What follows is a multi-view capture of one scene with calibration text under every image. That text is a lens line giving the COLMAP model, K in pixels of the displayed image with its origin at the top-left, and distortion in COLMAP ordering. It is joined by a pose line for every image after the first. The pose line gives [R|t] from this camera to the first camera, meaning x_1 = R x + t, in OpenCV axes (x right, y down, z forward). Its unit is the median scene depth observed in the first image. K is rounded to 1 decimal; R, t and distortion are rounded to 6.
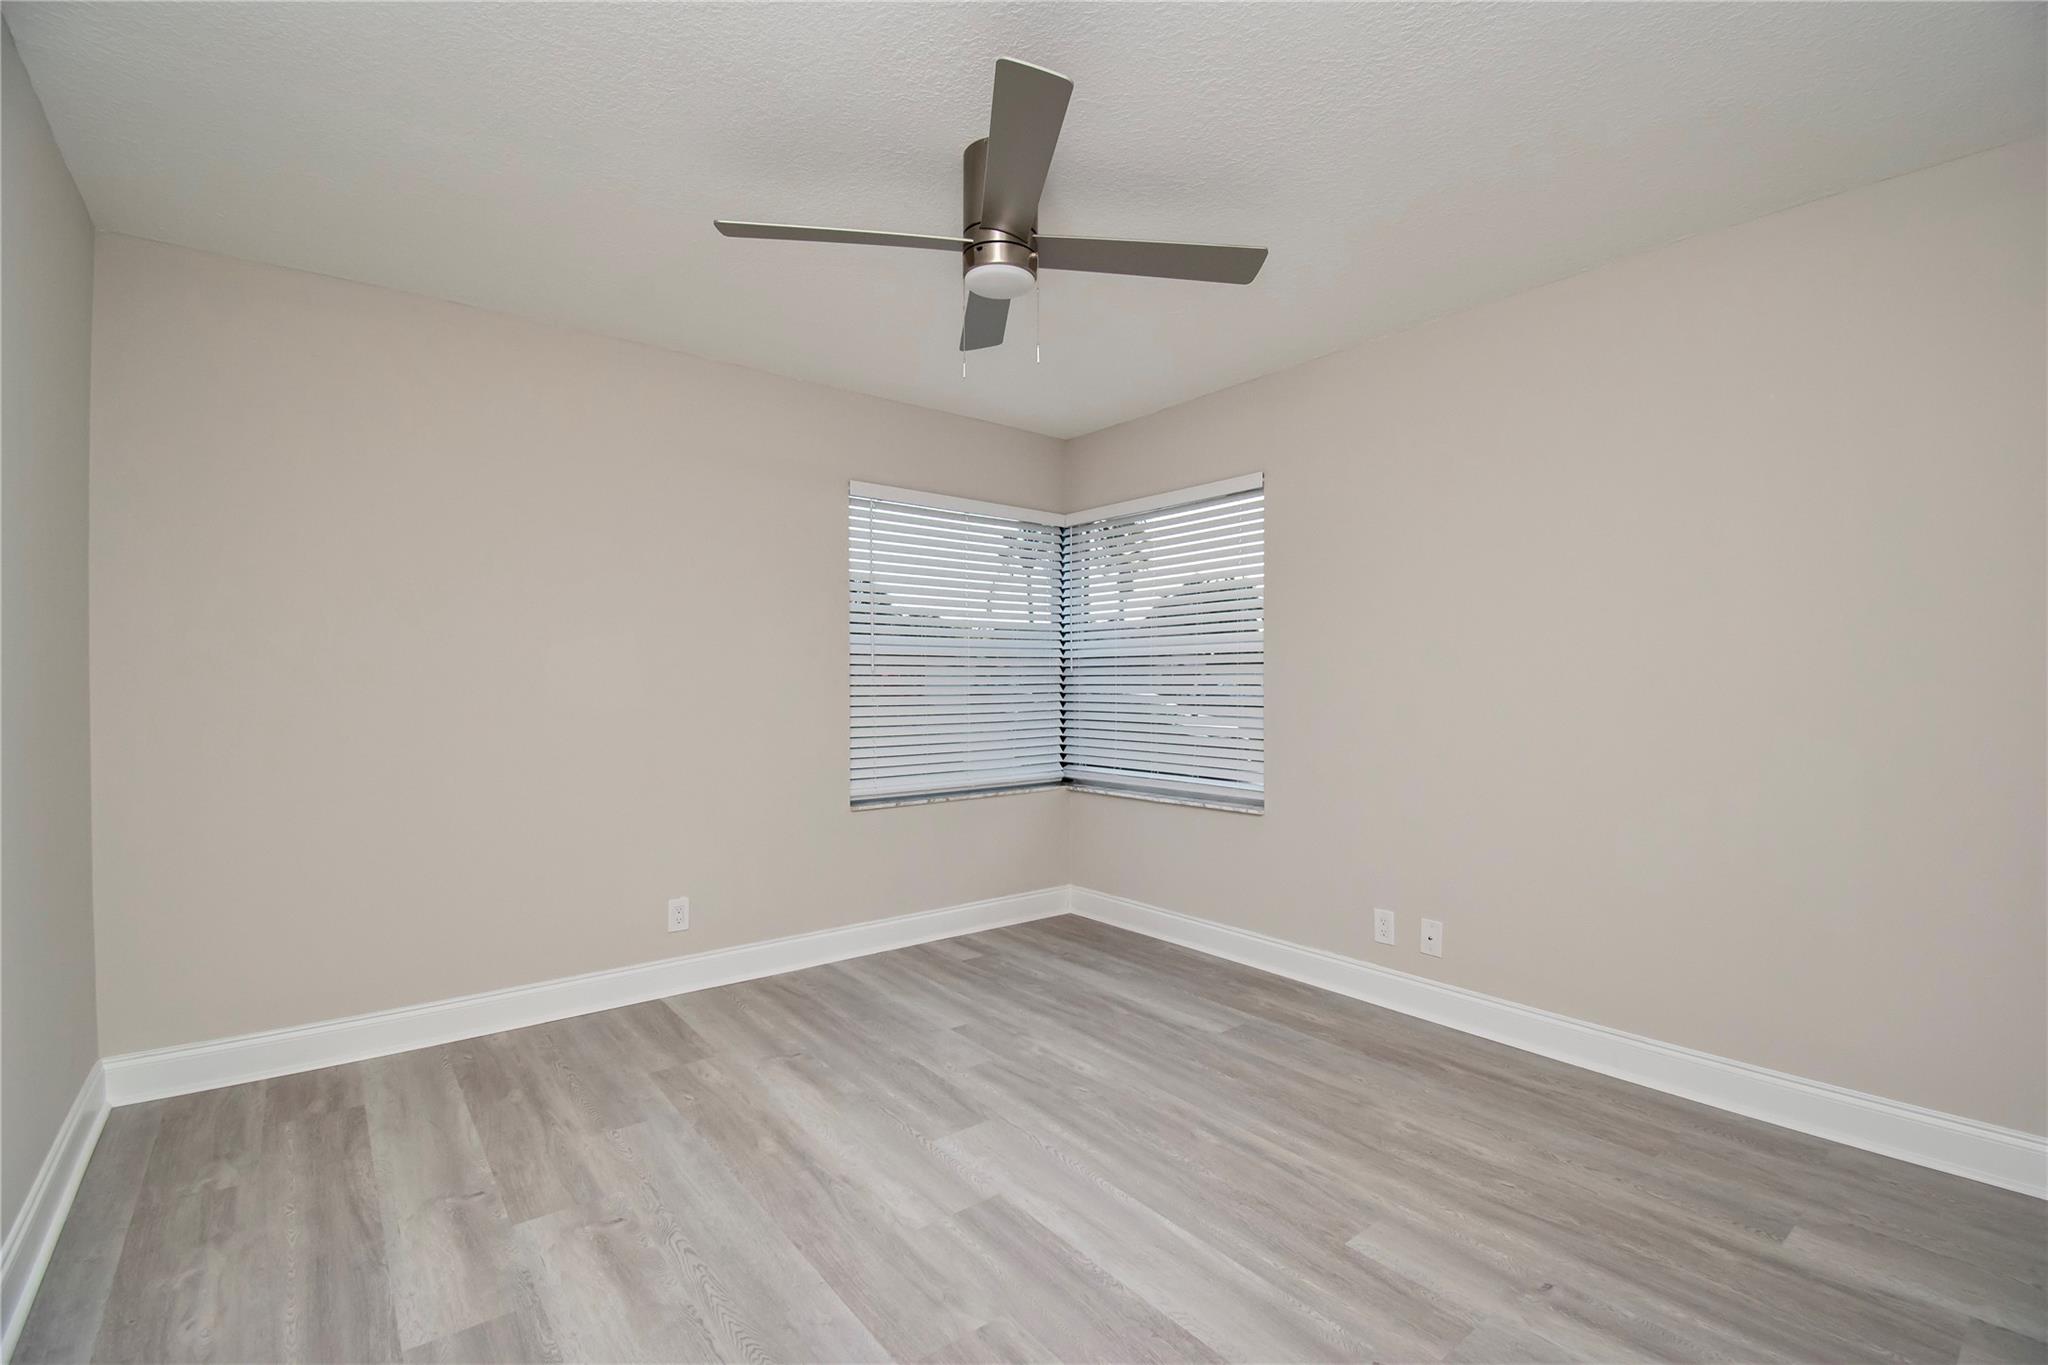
lens RADIAL K [[908.3, 0, 1021.5], [0, 908.3, 675.3], [0, 0, 1]] dist [0.001987, -0.012499]
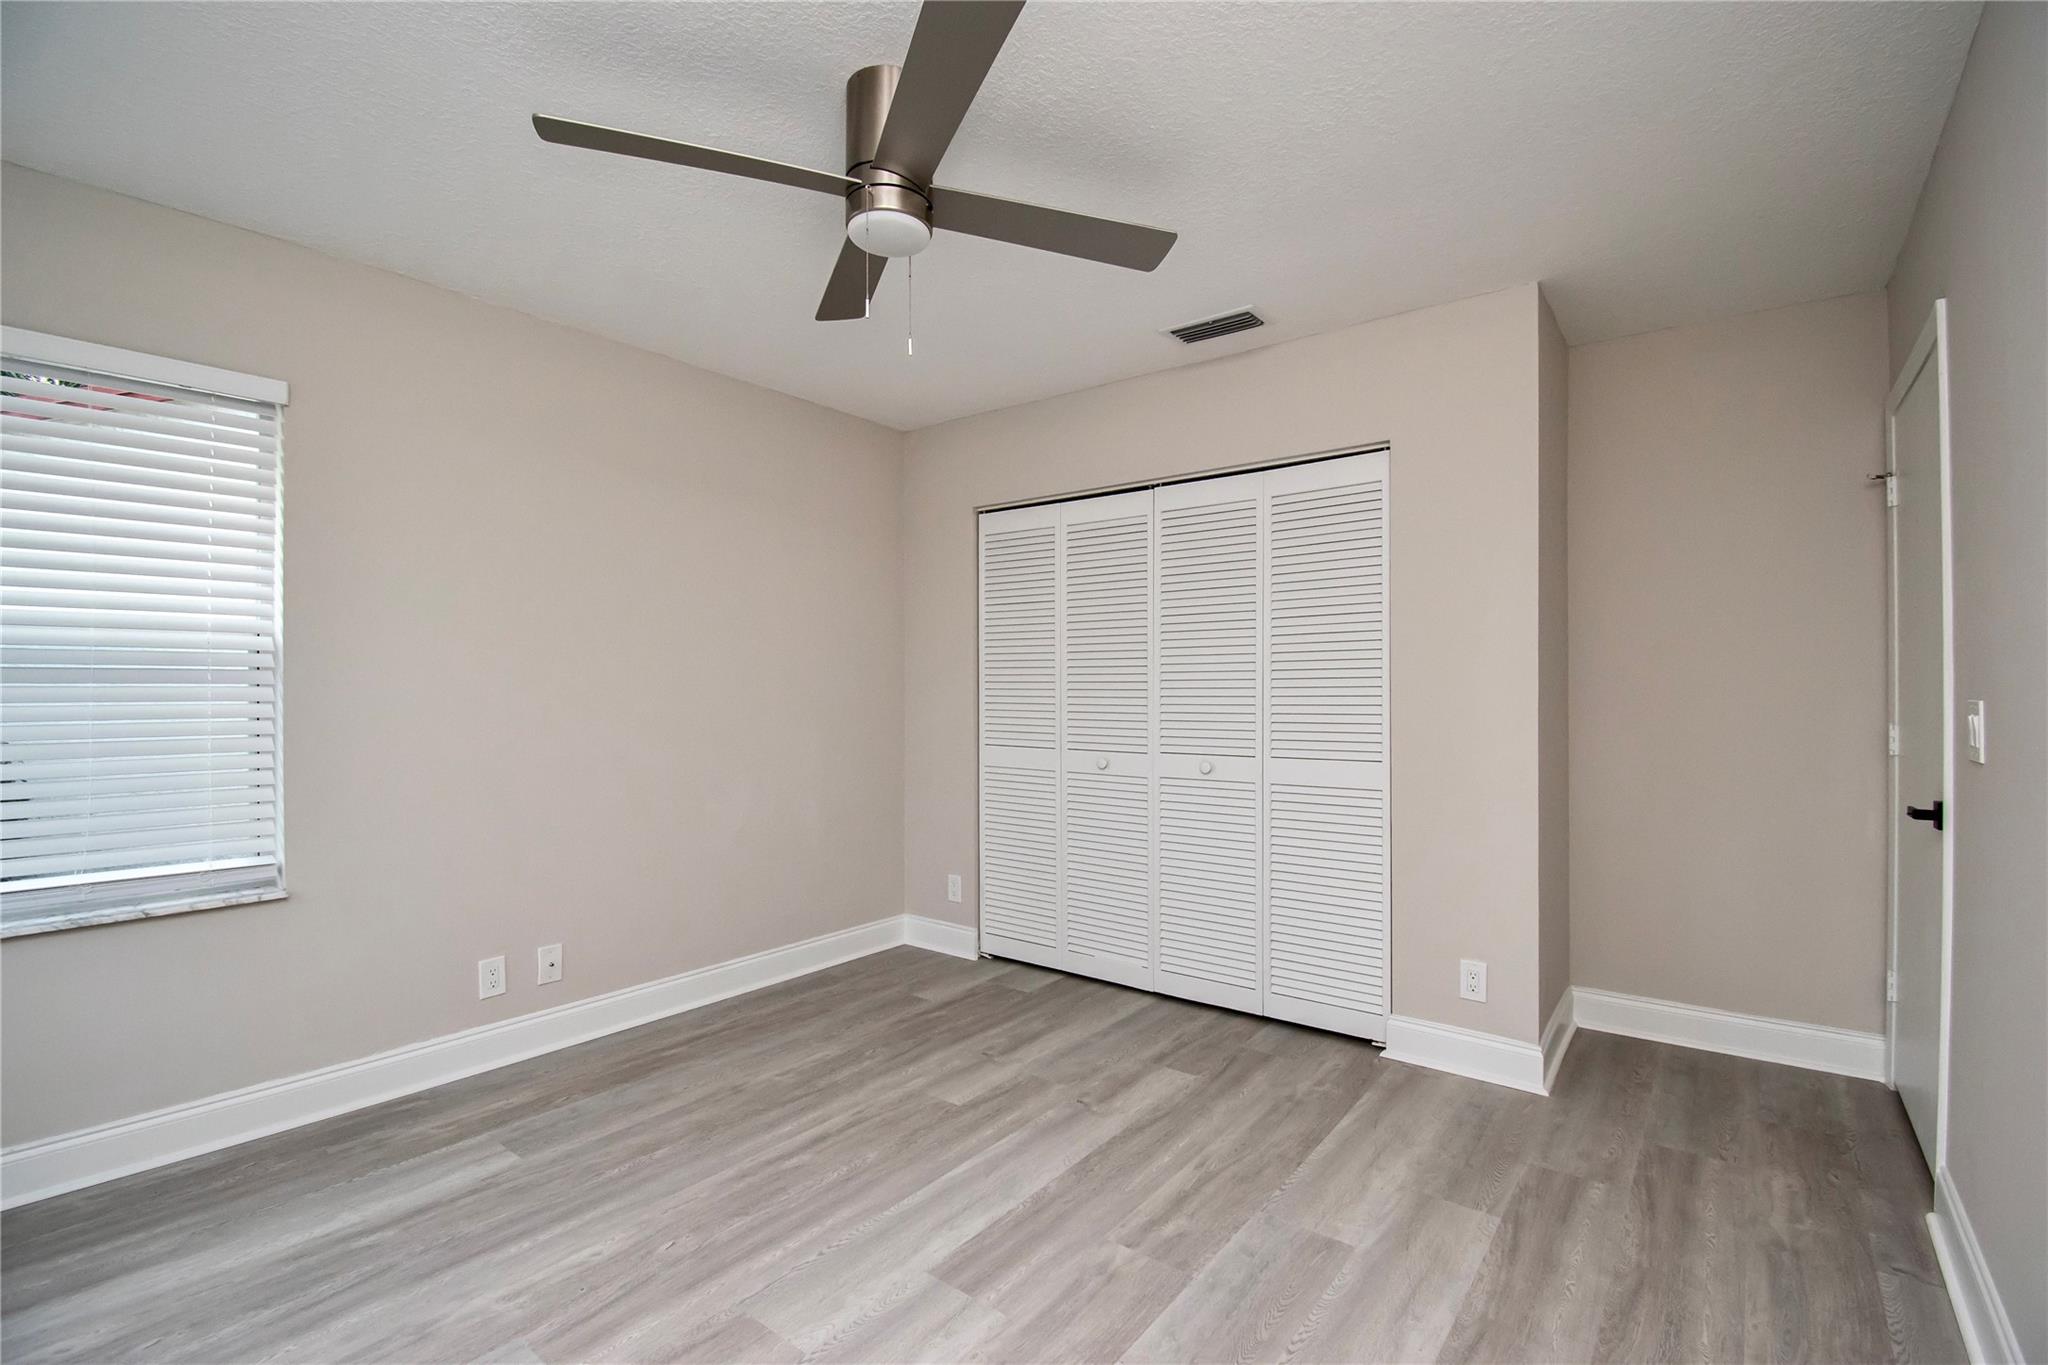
lens RADIAL K [[908.3, 0, 1024.1], [0, 908.3, 690.1], [0, 0, 1]] dist [0.001987, -0.012499]
pose [[-0.248985, 0.001948, 0.968505, -0.786549], [-0.009453, 0.999945, -0.004441, -0.008252], [-0.968461, -0.010261, -0.248953, 0.960291]]
